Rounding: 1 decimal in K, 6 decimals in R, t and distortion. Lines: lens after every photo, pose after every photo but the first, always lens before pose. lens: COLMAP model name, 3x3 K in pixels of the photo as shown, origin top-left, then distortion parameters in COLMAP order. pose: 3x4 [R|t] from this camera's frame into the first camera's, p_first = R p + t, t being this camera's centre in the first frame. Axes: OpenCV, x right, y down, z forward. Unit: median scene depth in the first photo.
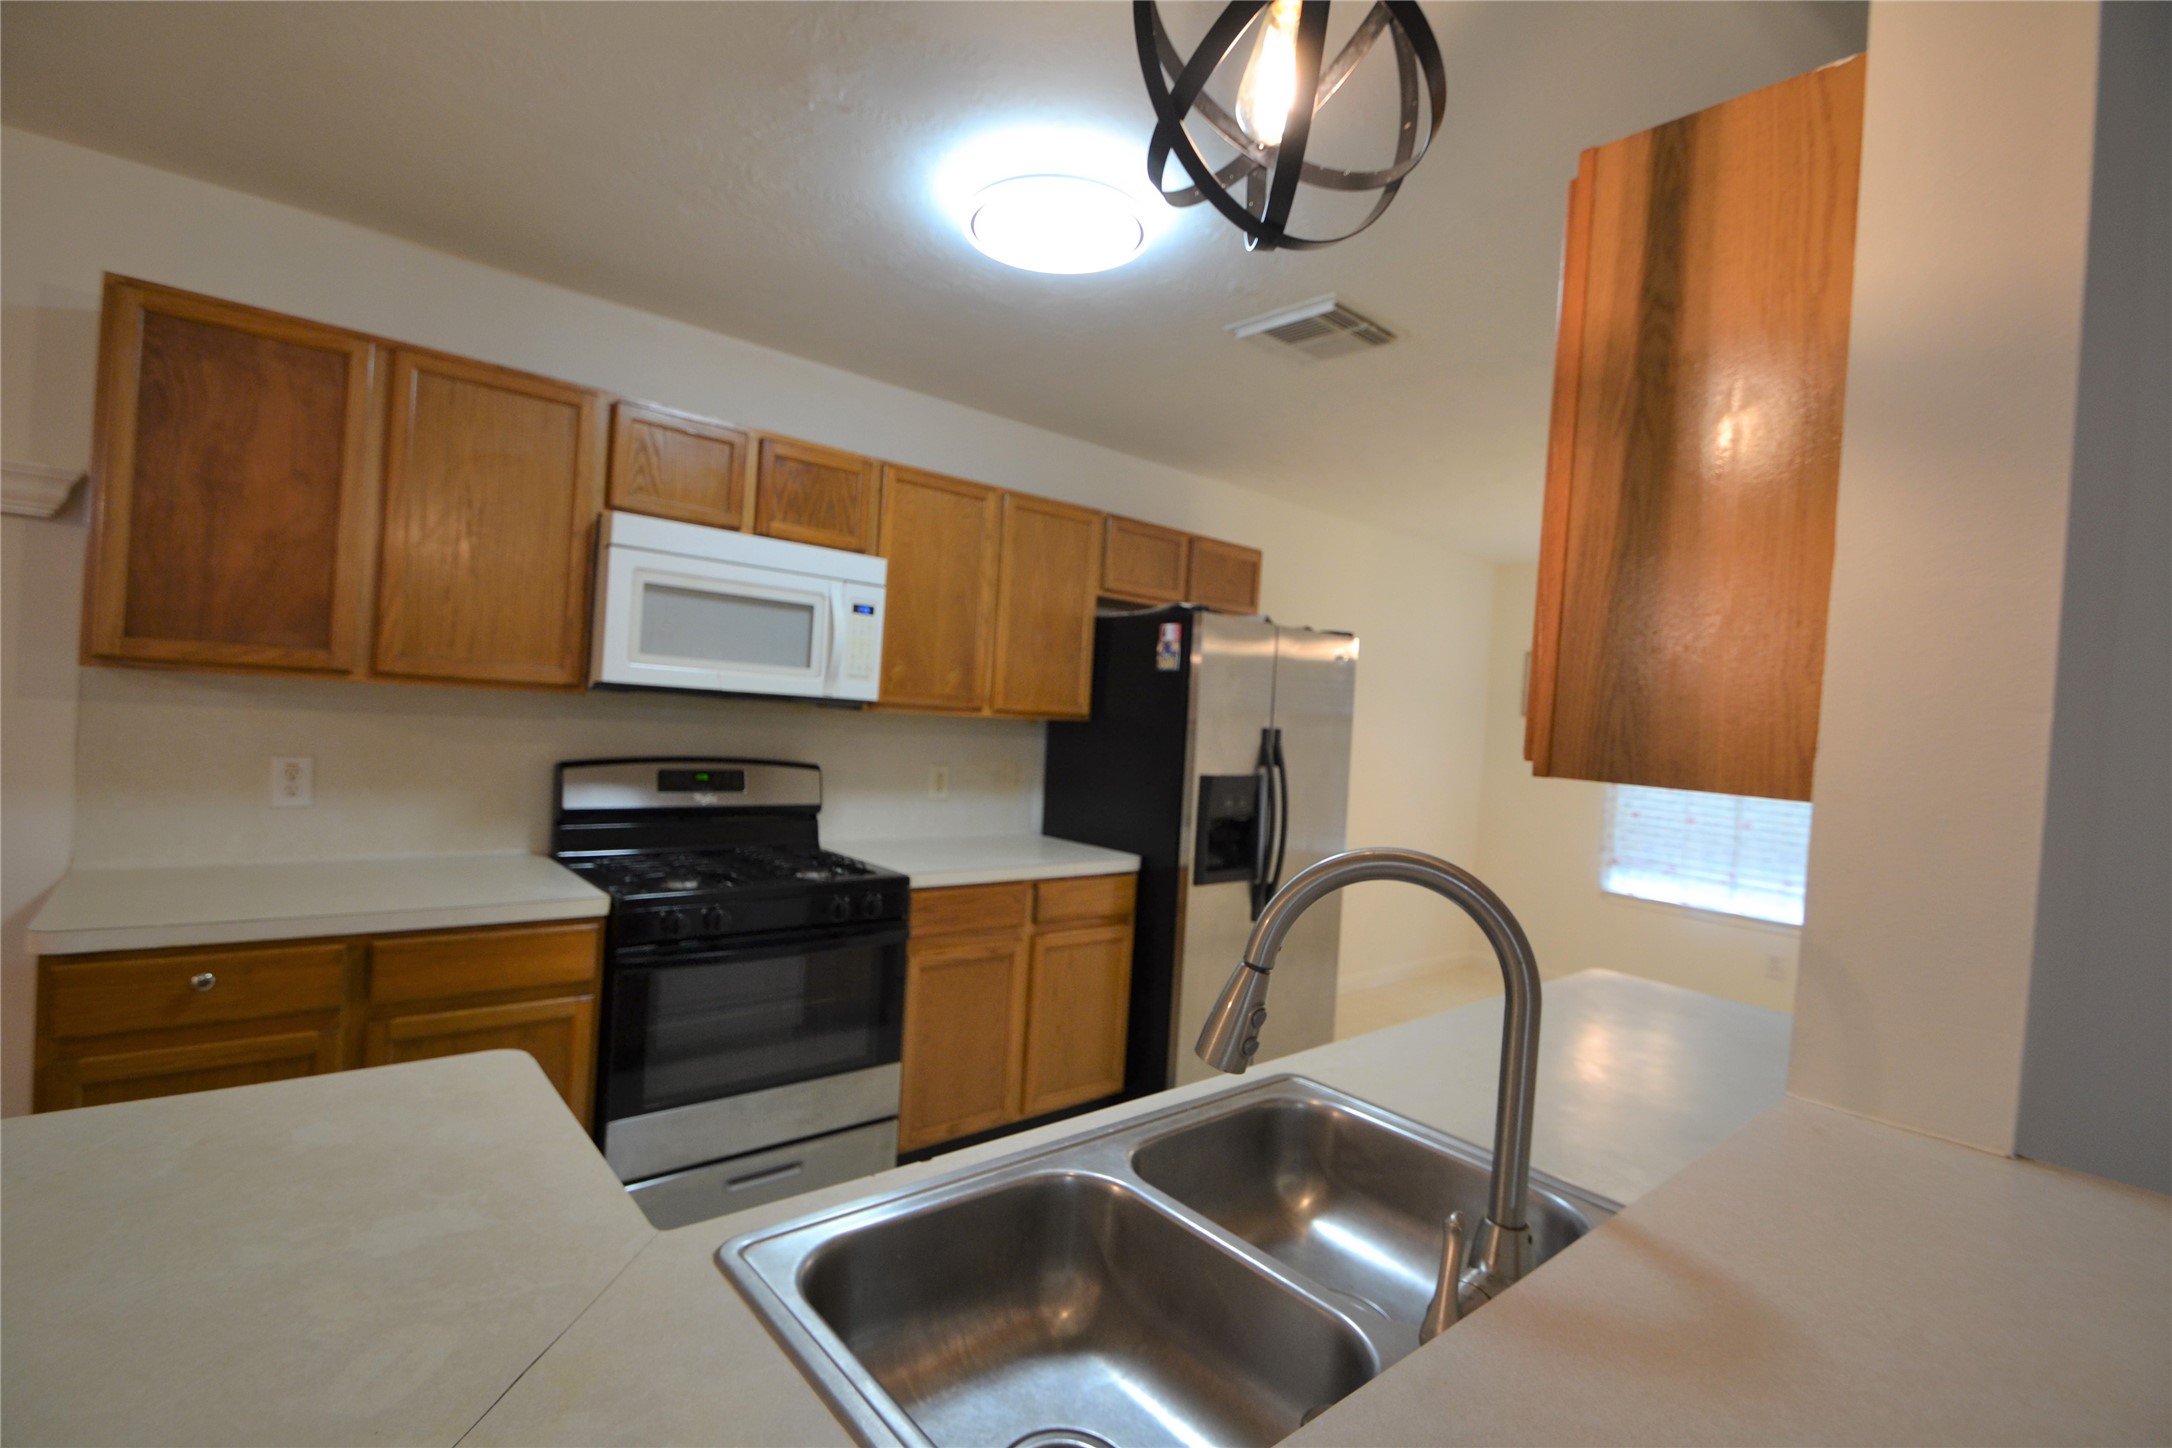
lens RADIAL K [[983.4, 0, 1076.7], [0, 983.4, 721.4], [0, 0, 1]] dist [-0.000113, -0.014620]
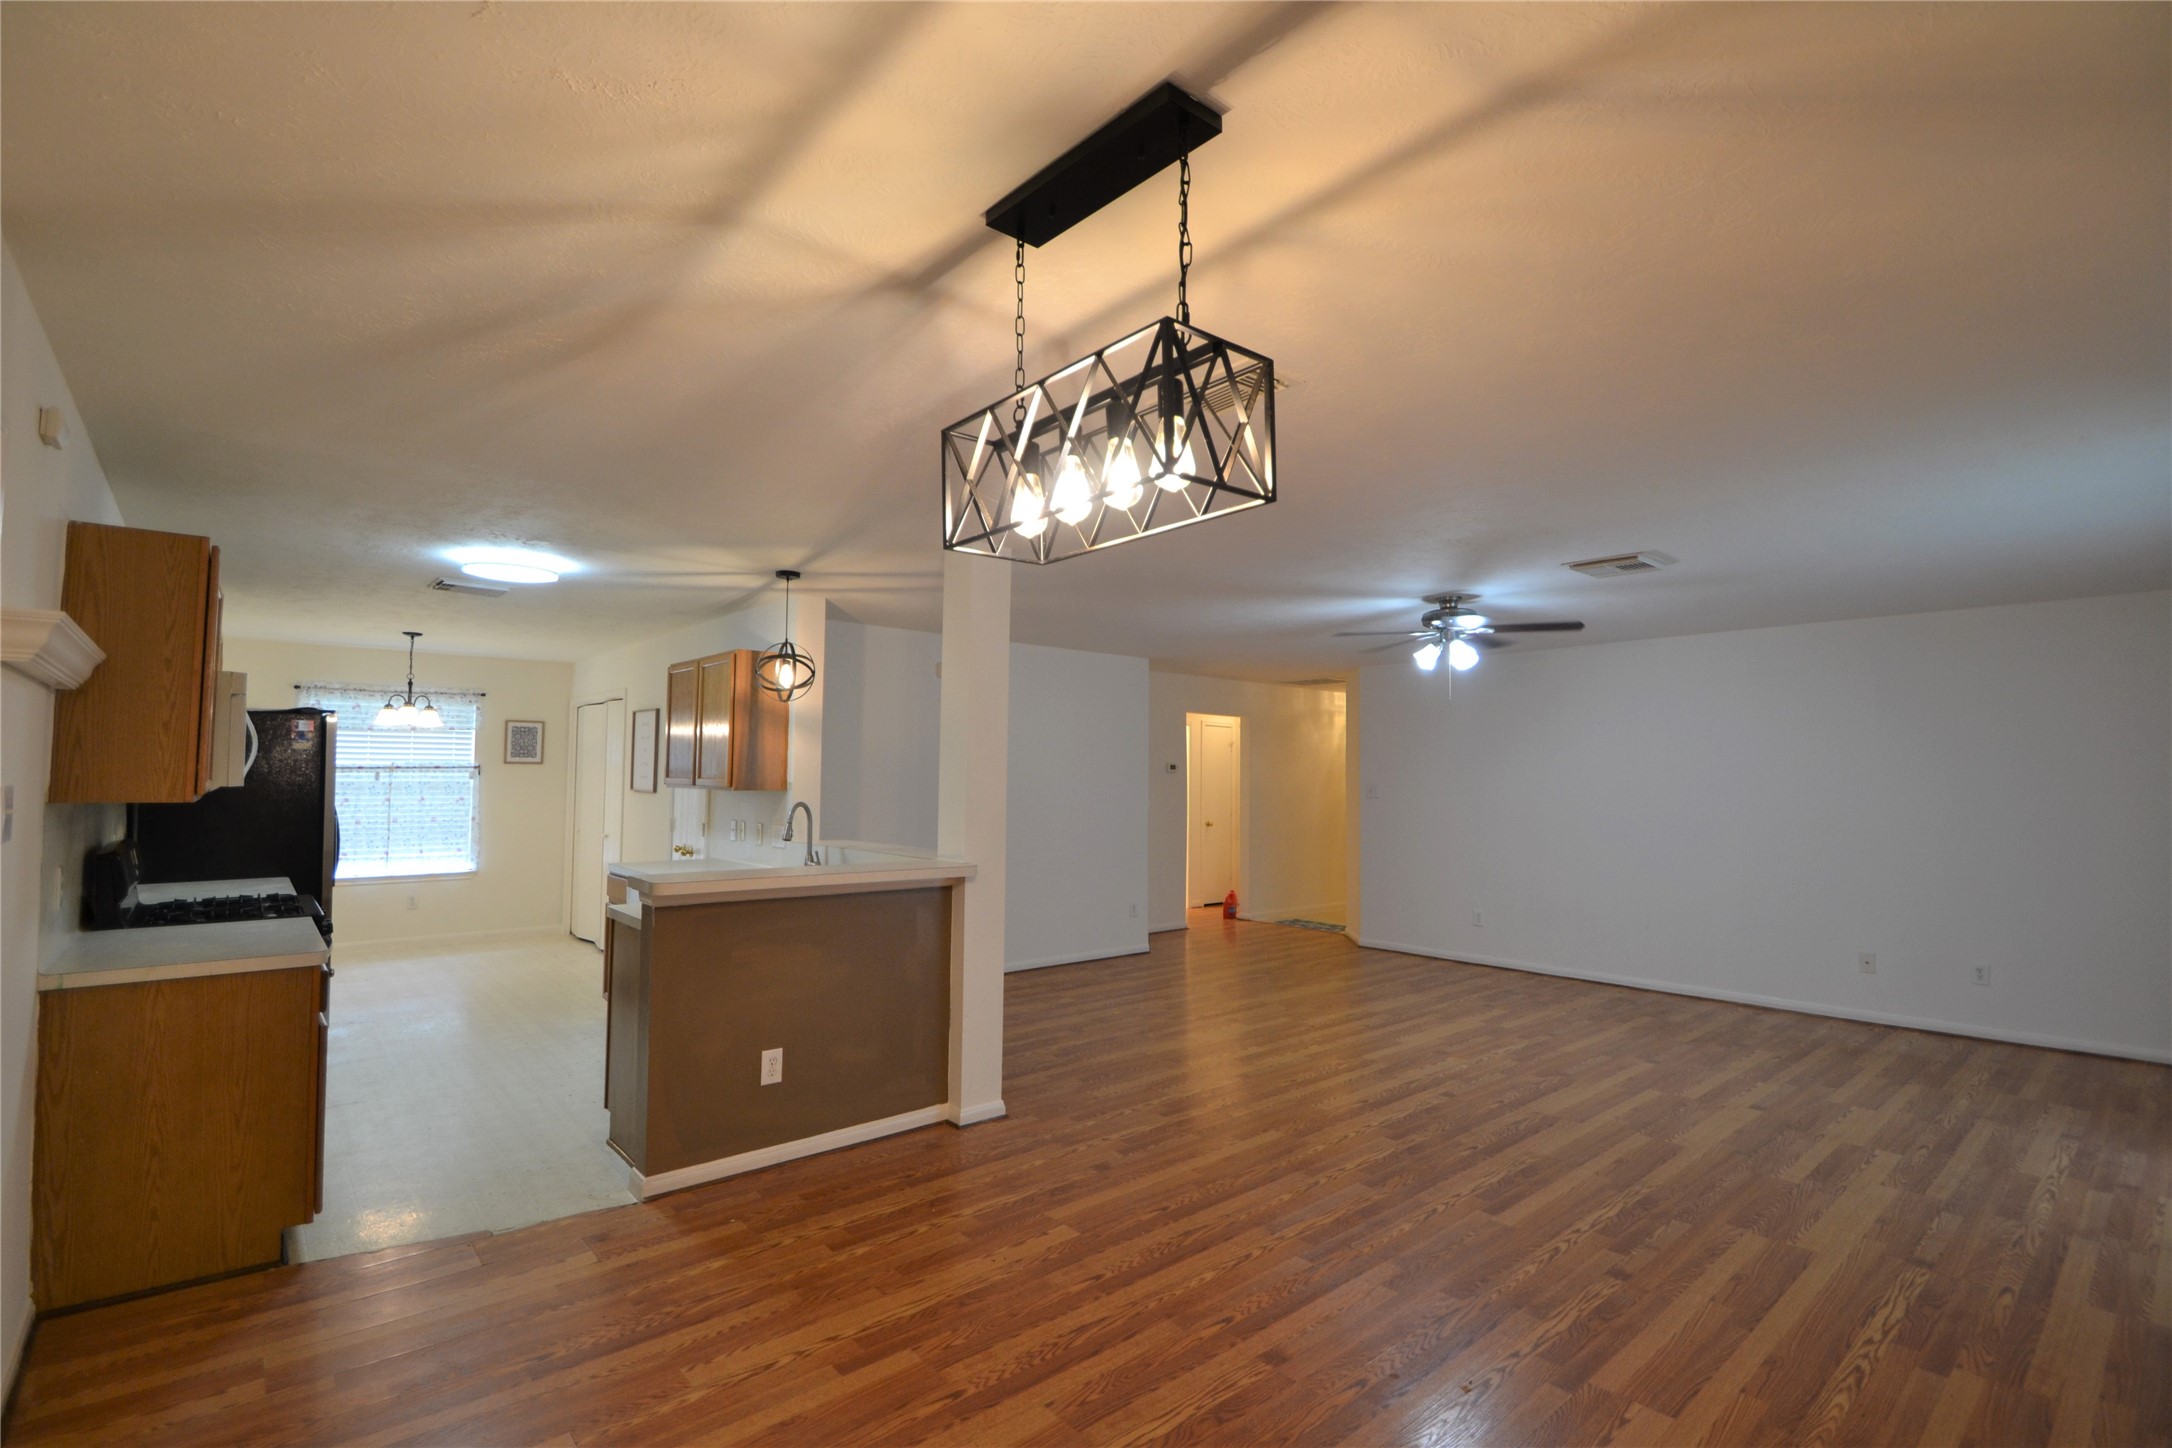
lens RADIAL K [[985.6, 0, 1074.0], [0, 985.6, 724.1], [0, 0, 1]] dist [0.018628, -0.022486]
pose [[0.004687, -0.016103, 0.999859, -1.701036], [0.007260, 0.999845, 0.016069, -0.129758], [-0.999963, 0.007183, 0.004803, -0.233884]]
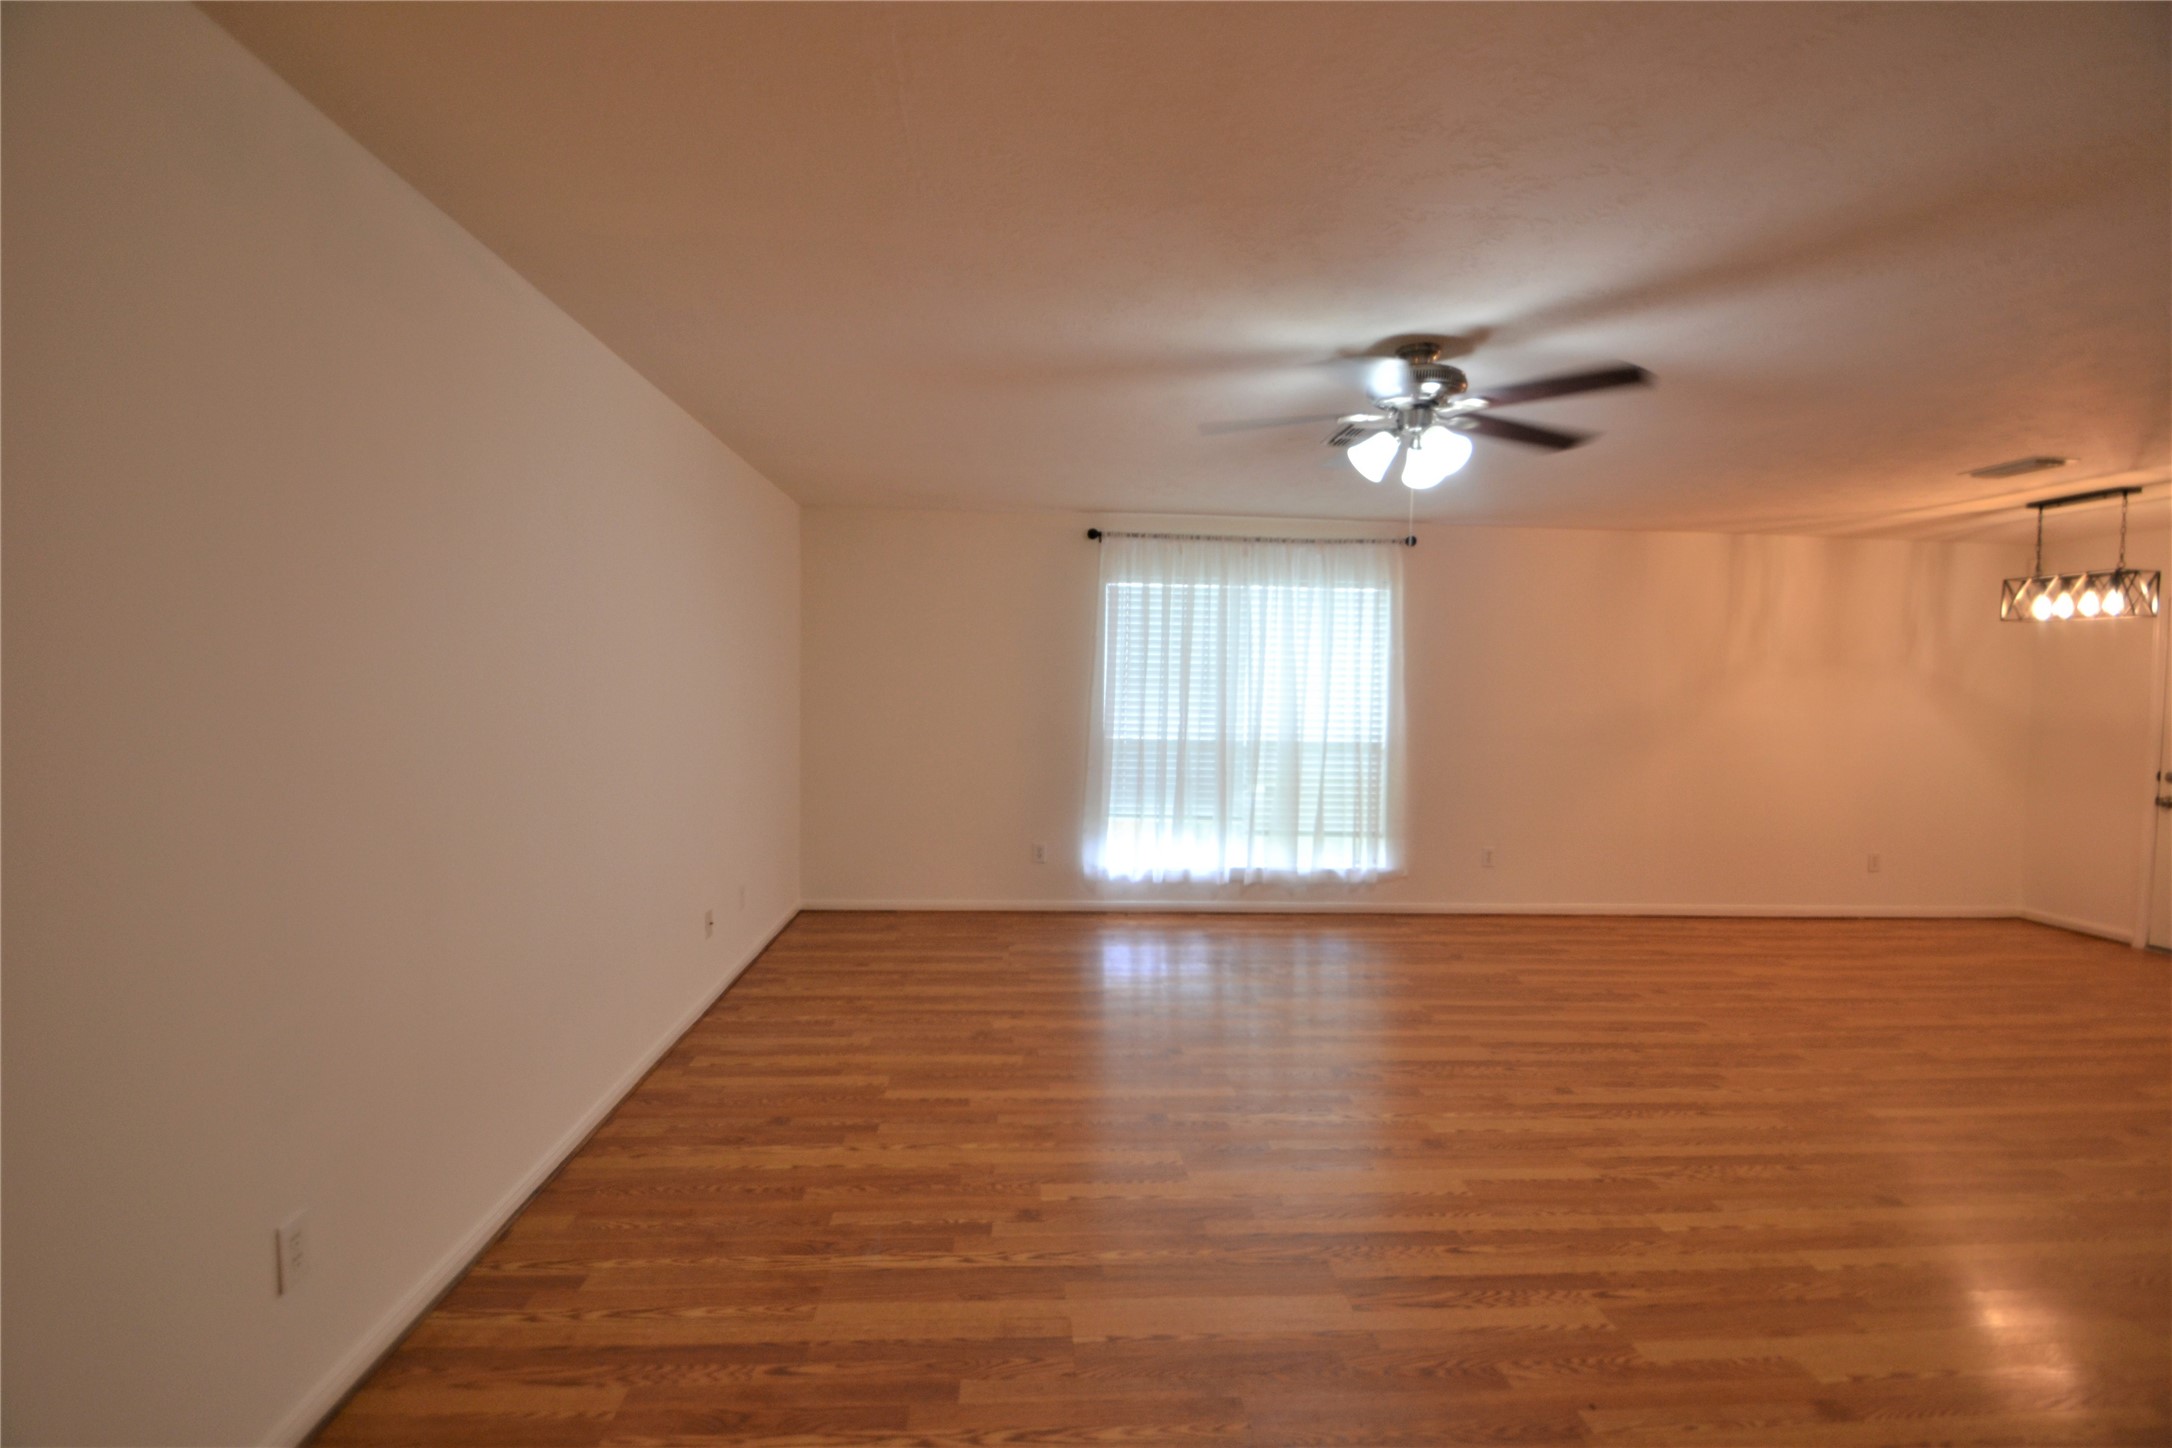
lens RADIAL K [[985.6, 0, 1074.0], [0, 985.6, 724.1], [0, 0, 1]] dist [0.018628, -0.022486]
pose [[-0.601547, -0.053468, -0.797046, 1.339718], [-0.074588, 0.997158, -0.010600, 0.104090], [0.795348, 0.053074, -0.603826, -0.597743]]
